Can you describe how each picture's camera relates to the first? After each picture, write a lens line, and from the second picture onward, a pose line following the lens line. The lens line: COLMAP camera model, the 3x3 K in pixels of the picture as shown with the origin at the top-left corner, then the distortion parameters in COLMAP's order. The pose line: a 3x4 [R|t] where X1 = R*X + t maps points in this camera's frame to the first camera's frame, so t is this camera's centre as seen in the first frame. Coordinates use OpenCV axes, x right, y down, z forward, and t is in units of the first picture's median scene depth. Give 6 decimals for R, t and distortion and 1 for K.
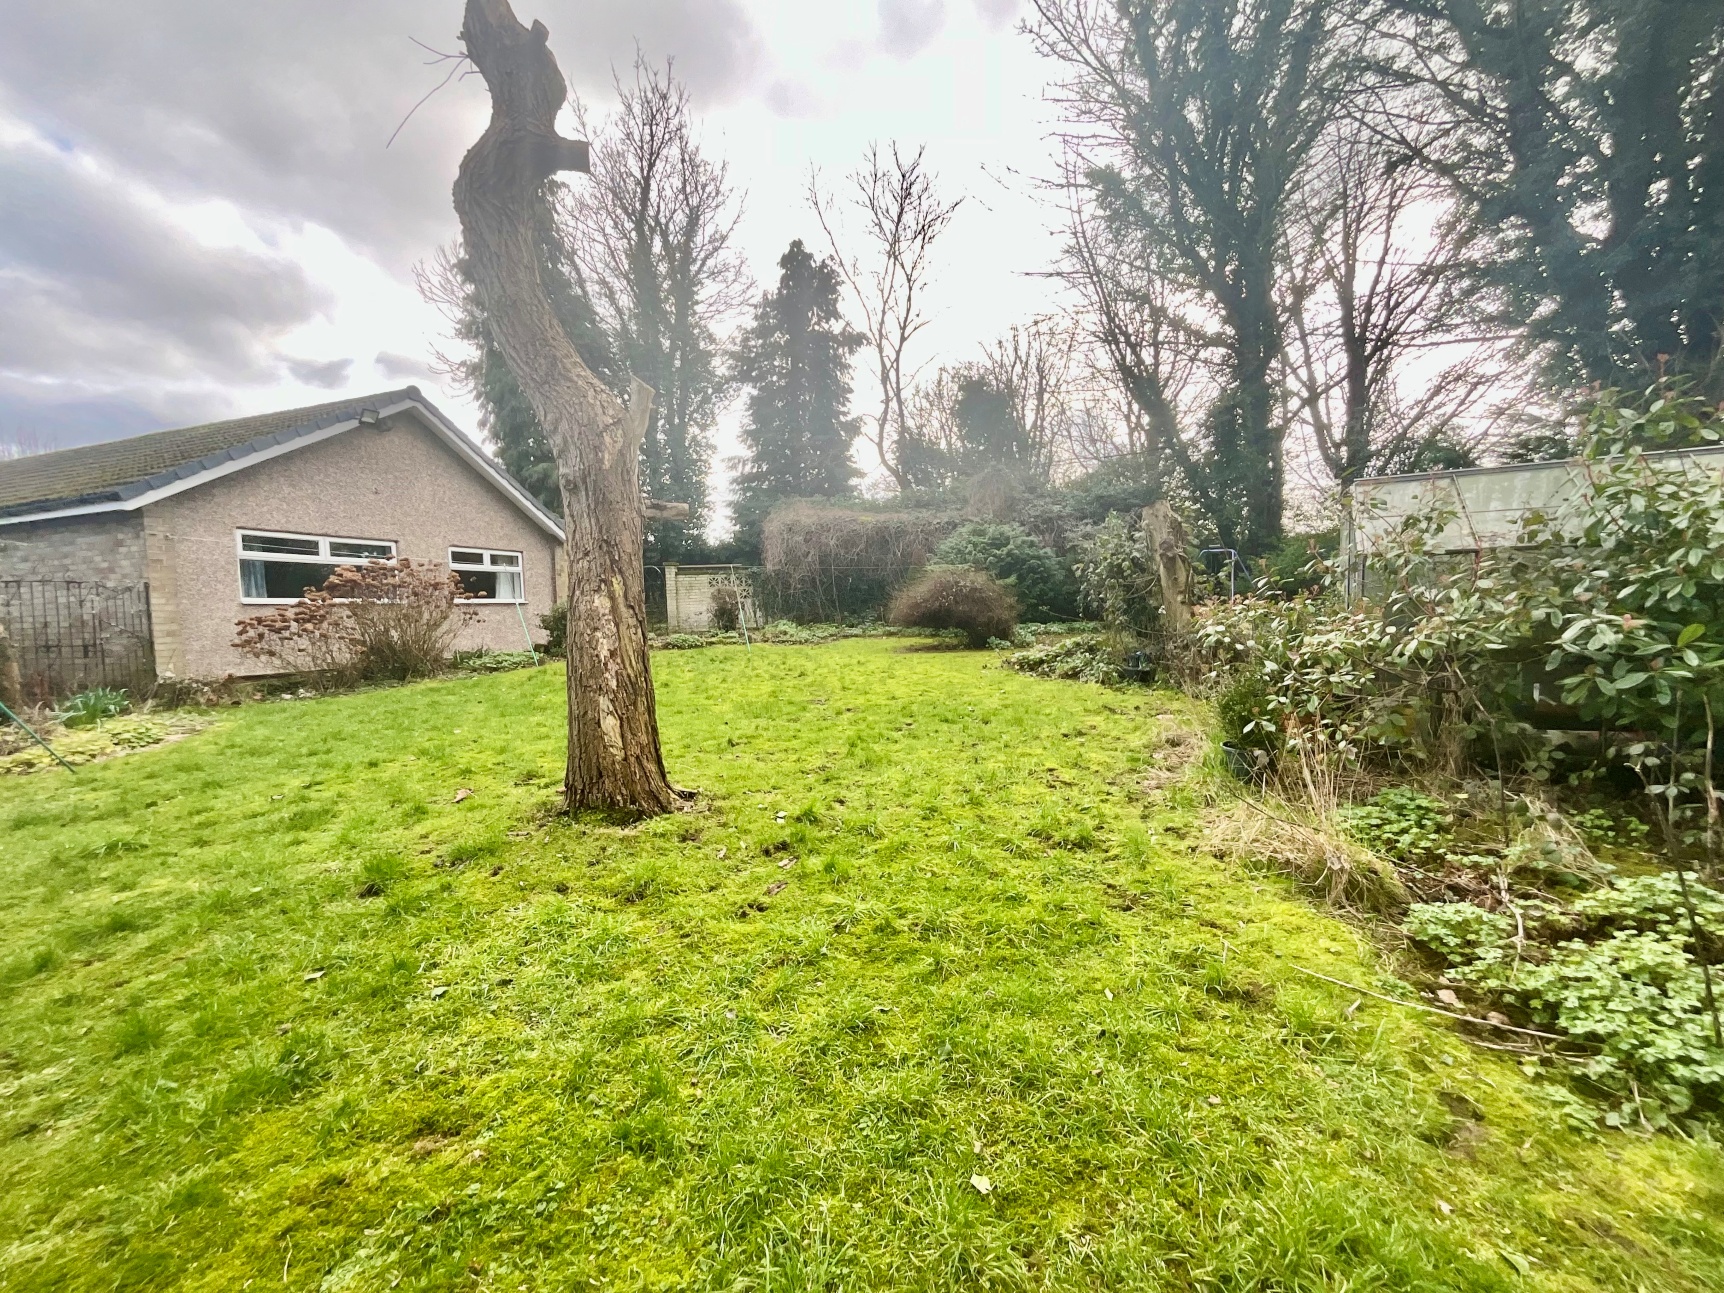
lens RADIAL K [[701.6, 0, 854.6], [0, 701.6, 645.1], [0, 0, 1]] dist [-0.018349, 0.017436]
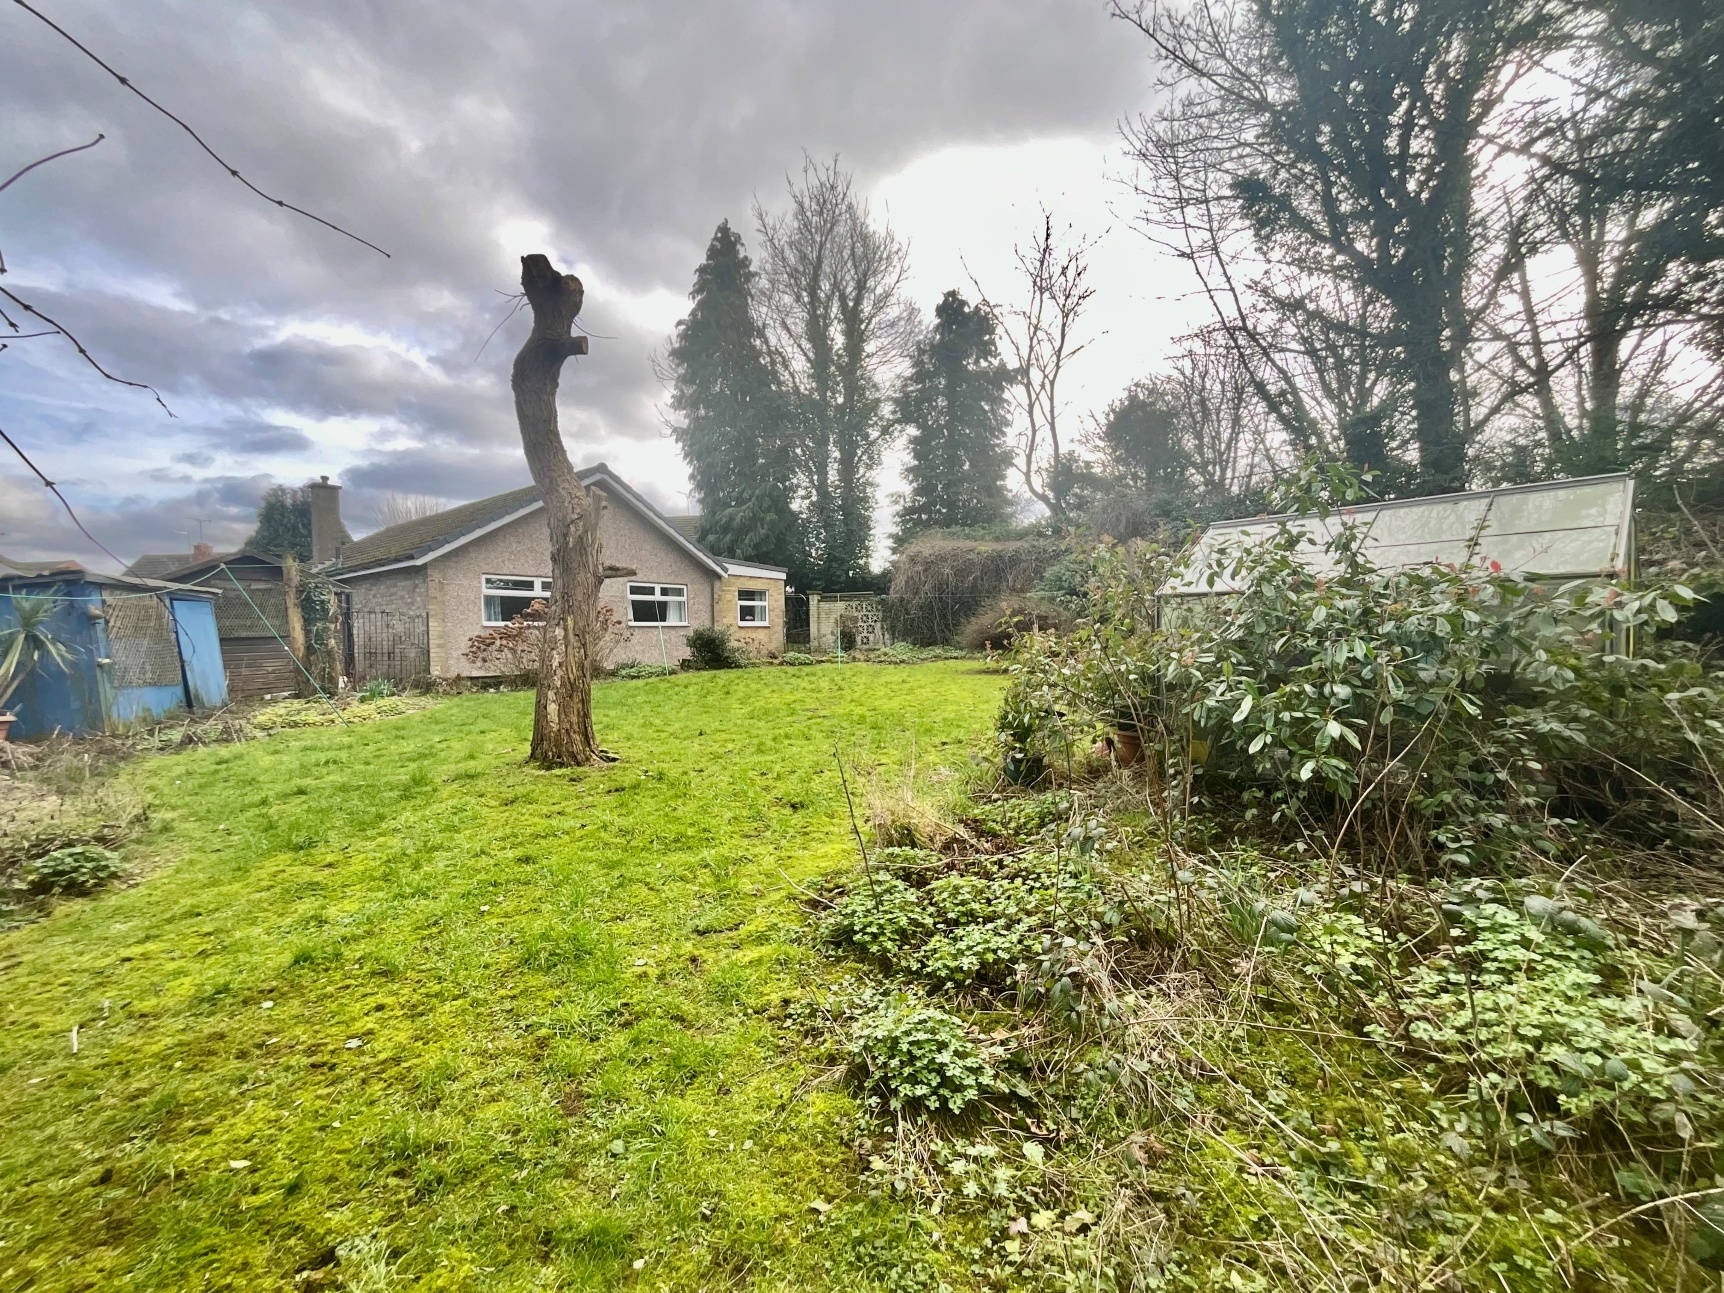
lens RADIAL K [[692.6, 0, 846.3], [0, 692.6, 640.6], [0, 0, 1]] dist [0.001713, 0.000144]
pose [[0.946653, 0.014039, -0.321949, 0.116131], [-0.025637, 0.999165, -0.031815, -0.001309], [0.321233, 0.038371, 0.946222, -0.042866]]
